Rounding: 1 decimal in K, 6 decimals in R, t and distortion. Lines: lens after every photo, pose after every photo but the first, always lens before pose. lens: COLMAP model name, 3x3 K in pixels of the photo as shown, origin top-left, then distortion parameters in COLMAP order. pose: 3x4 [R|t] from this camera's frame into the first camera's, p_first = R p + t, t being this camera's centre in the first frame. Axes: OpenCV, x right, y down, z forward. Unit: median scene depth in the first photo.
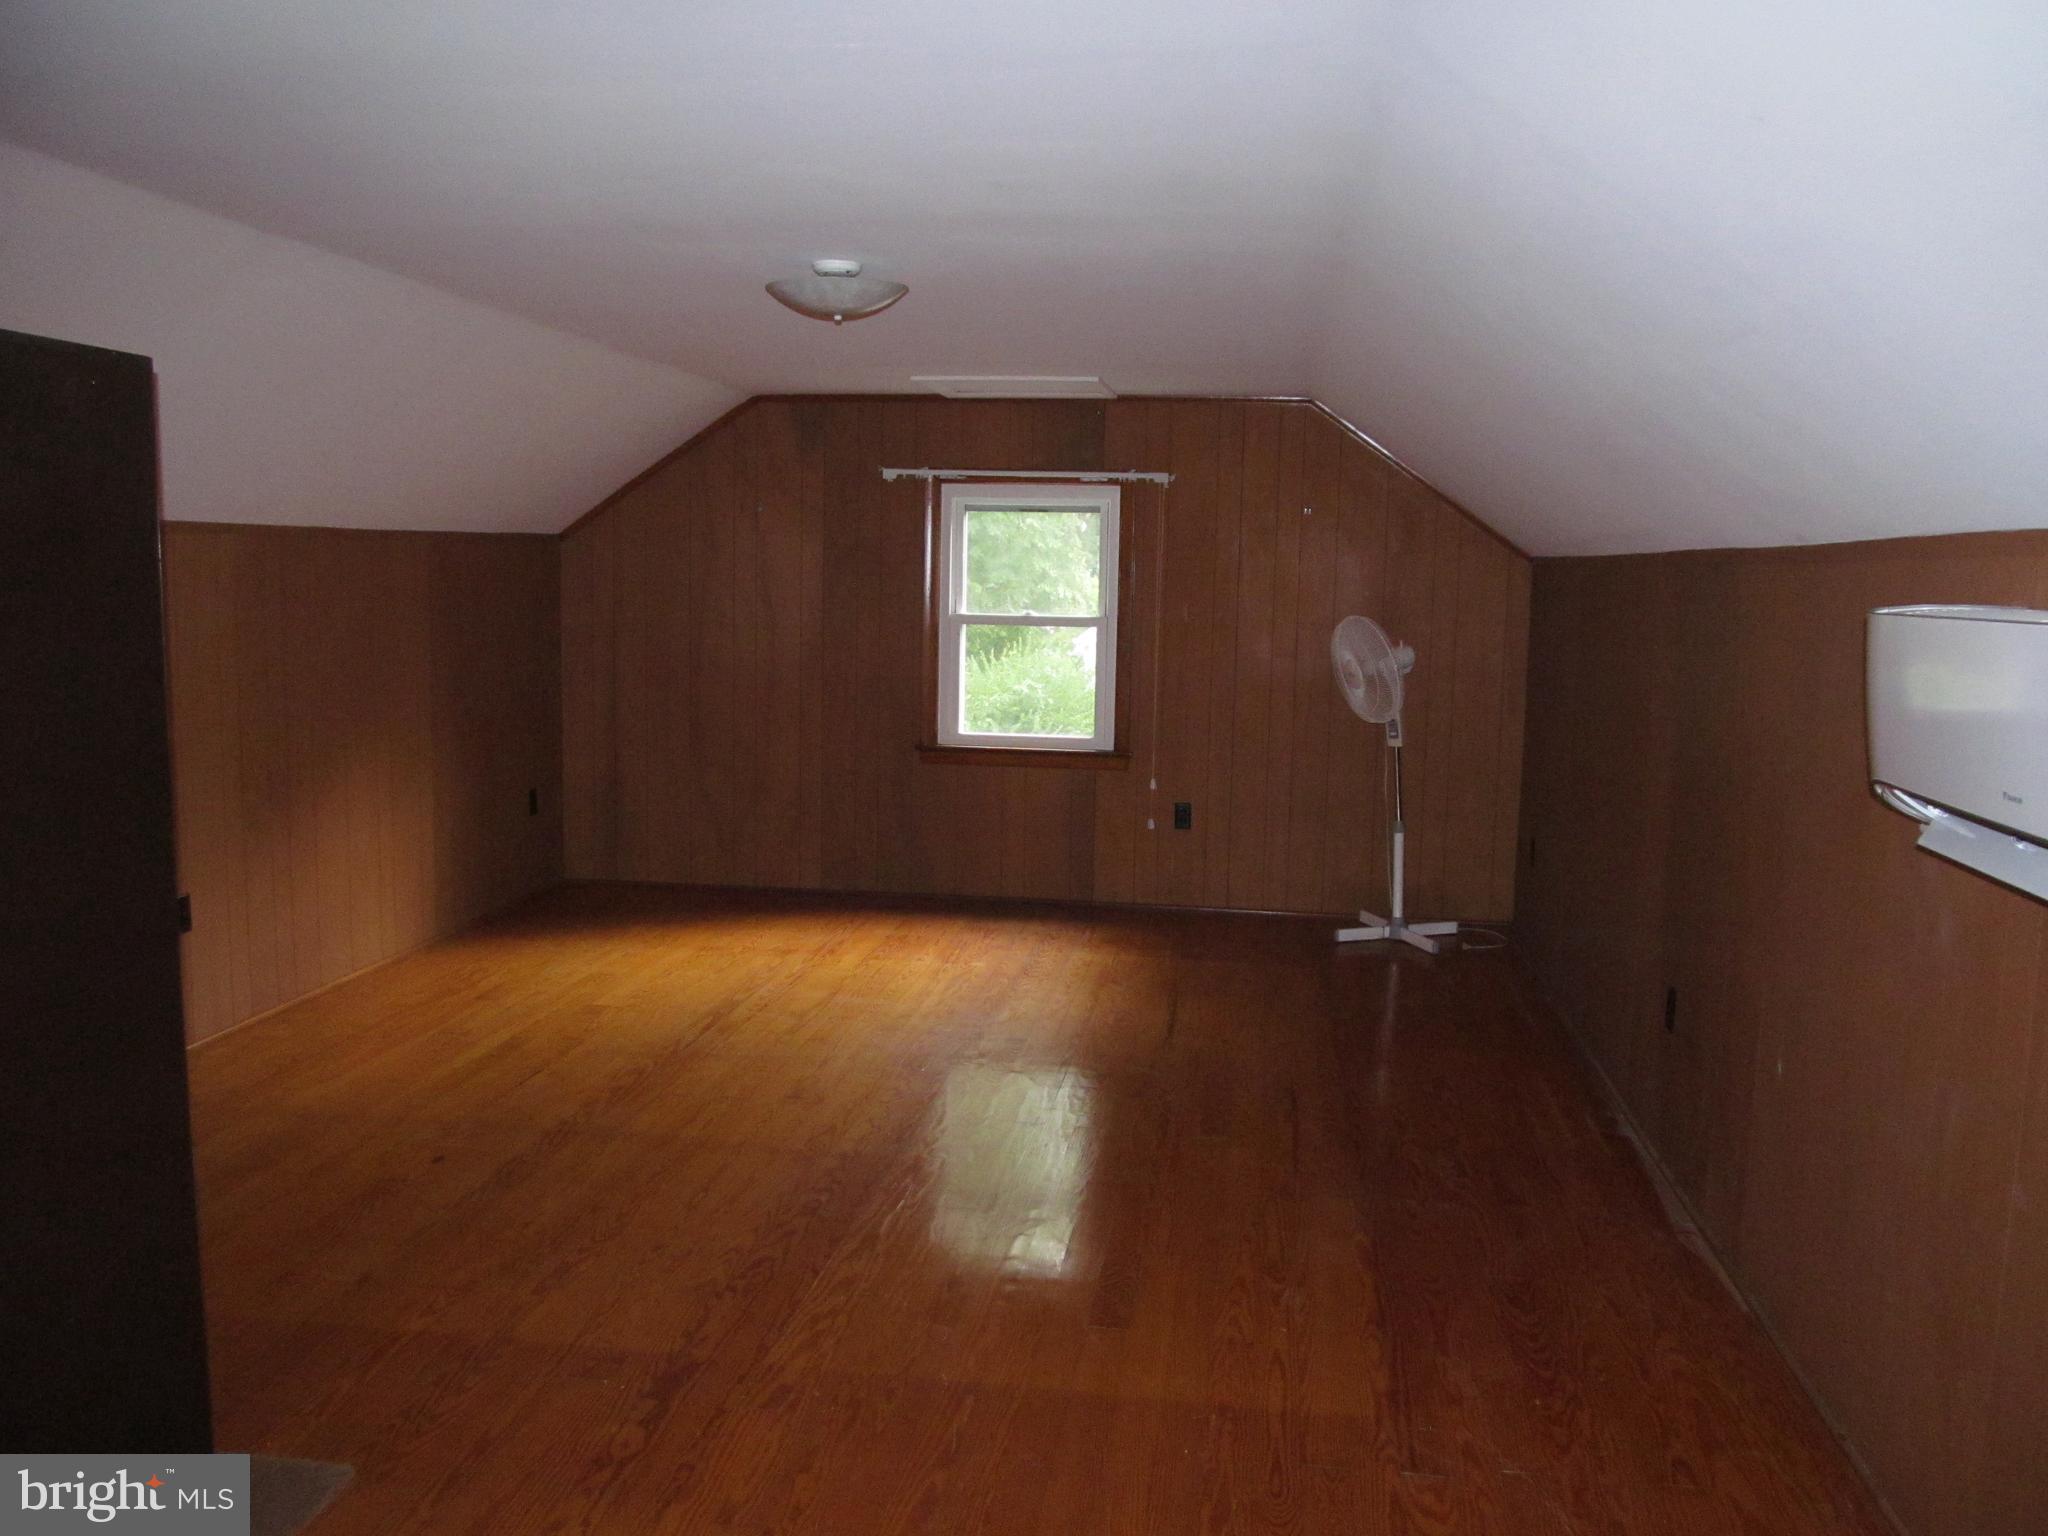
lens RADIAL K [[1708.2, 0, 1029.5], [0, 1708.2, 764.5], [0, 0, 1]] dist [-0.062930, 0.028902]
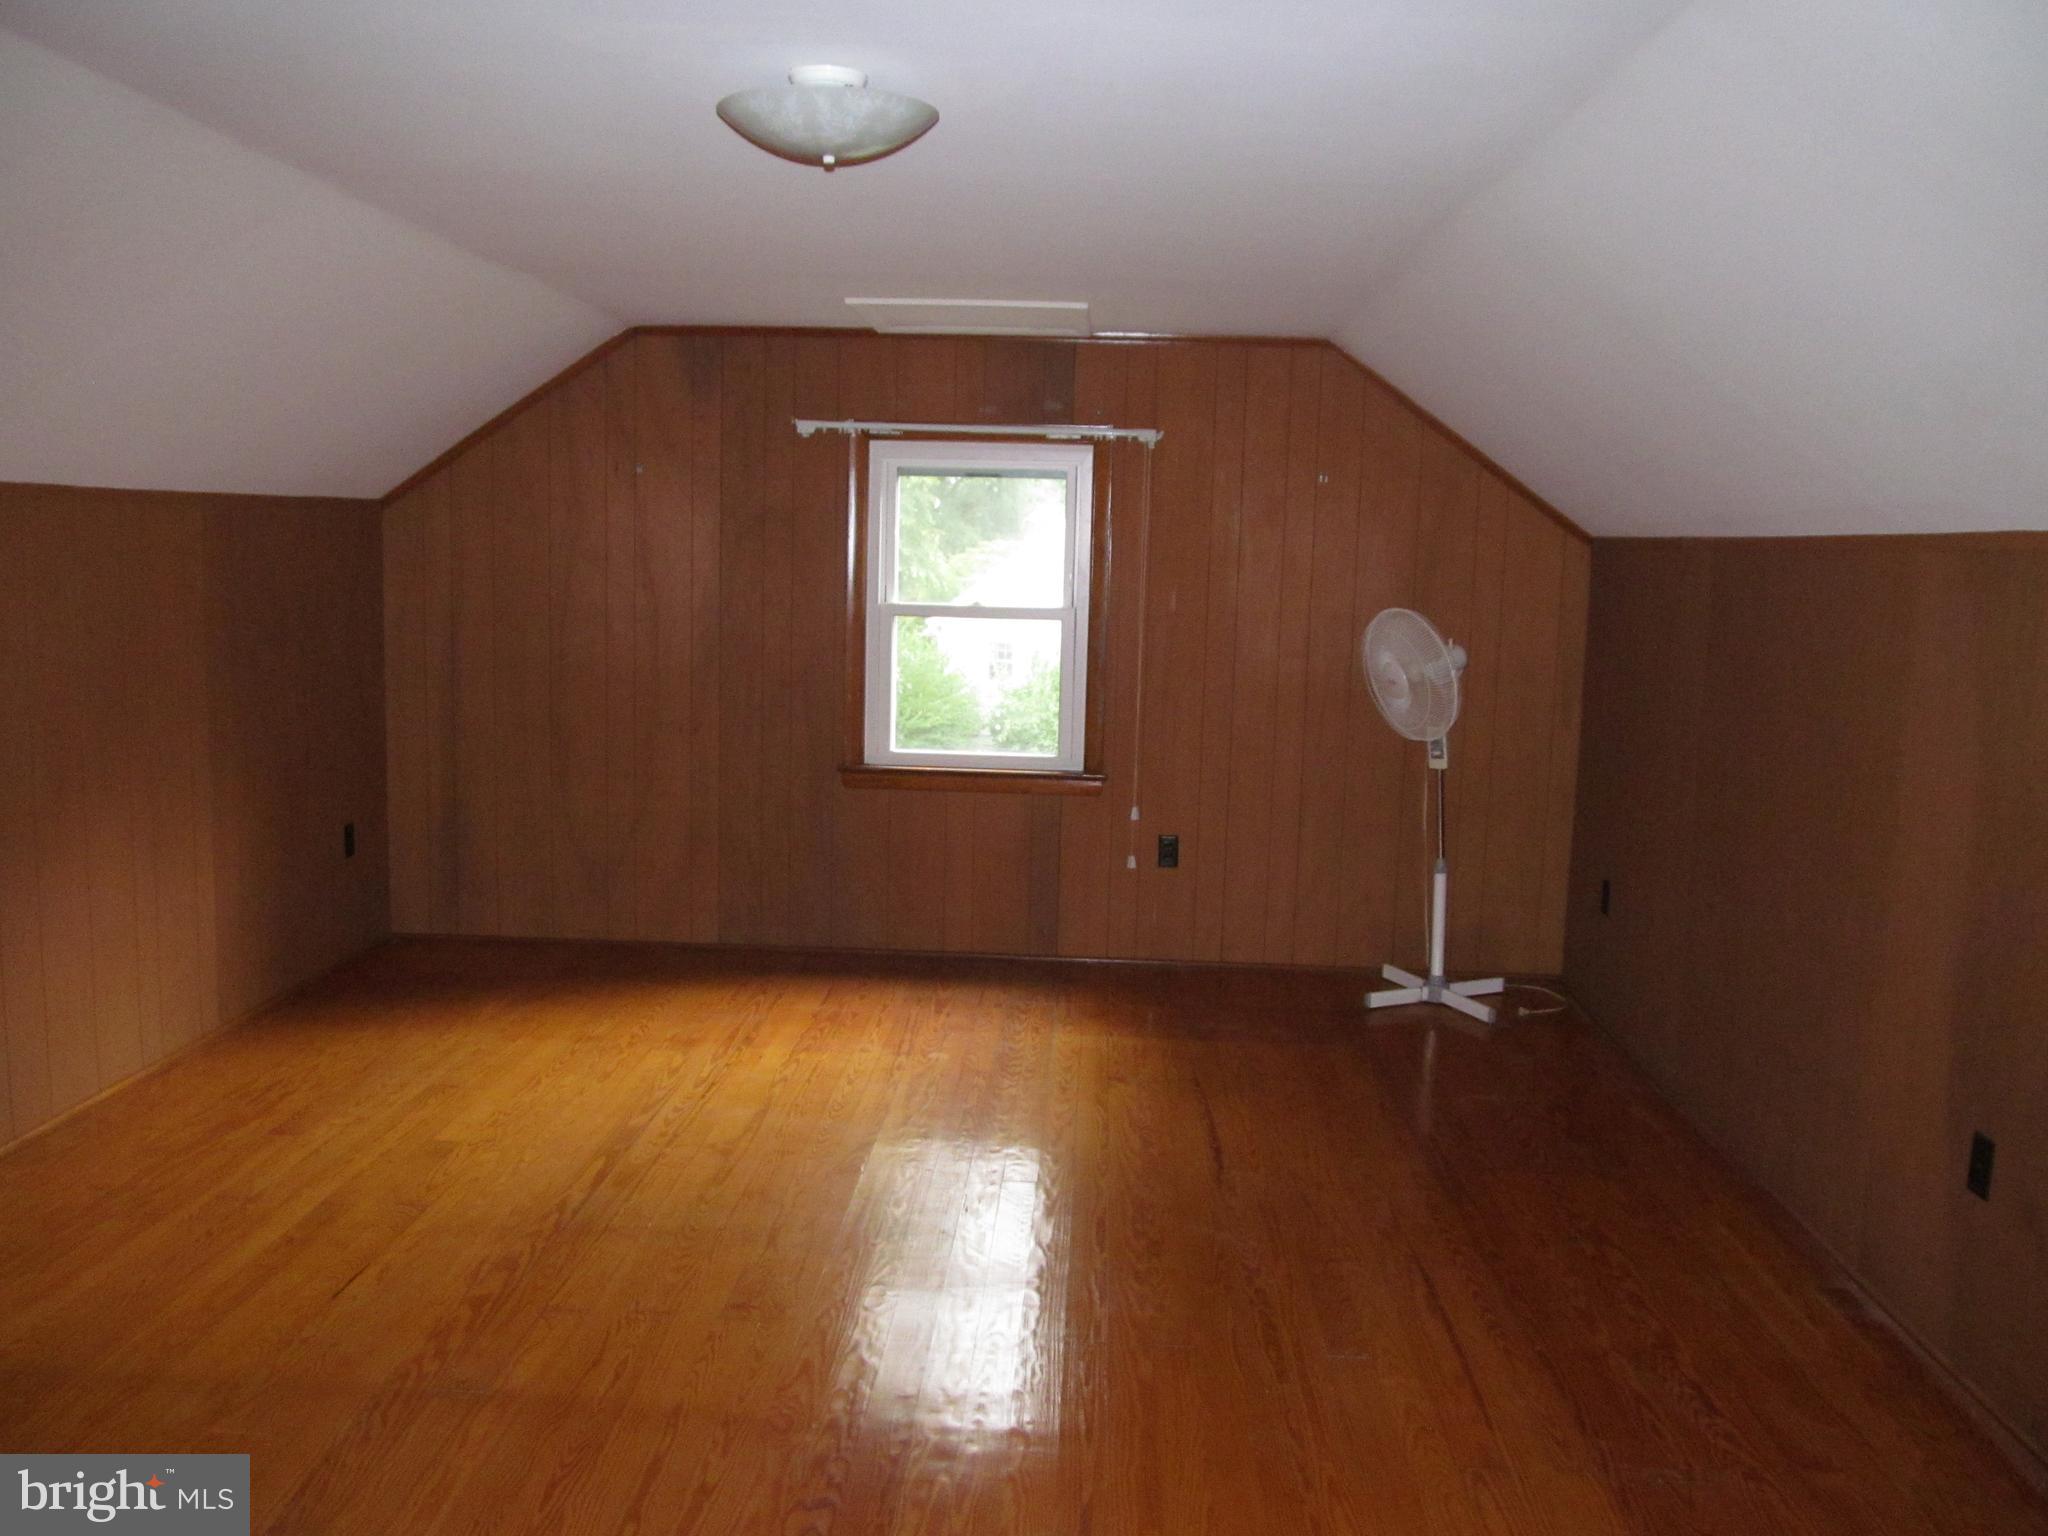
lens RADIAL K [[1708.2, 0, 1029.5], [0, 1708.2, 764.5], [0, 0, 1]] dist [-0.062930, 0.028902]
pose [[0.995205, -0.006044, 0.097620, -0.057891], [0.004704, 0.999892, 0.013958, -0.023946], [-0.097694, -0.013432, 0.995126, 0.200111]]
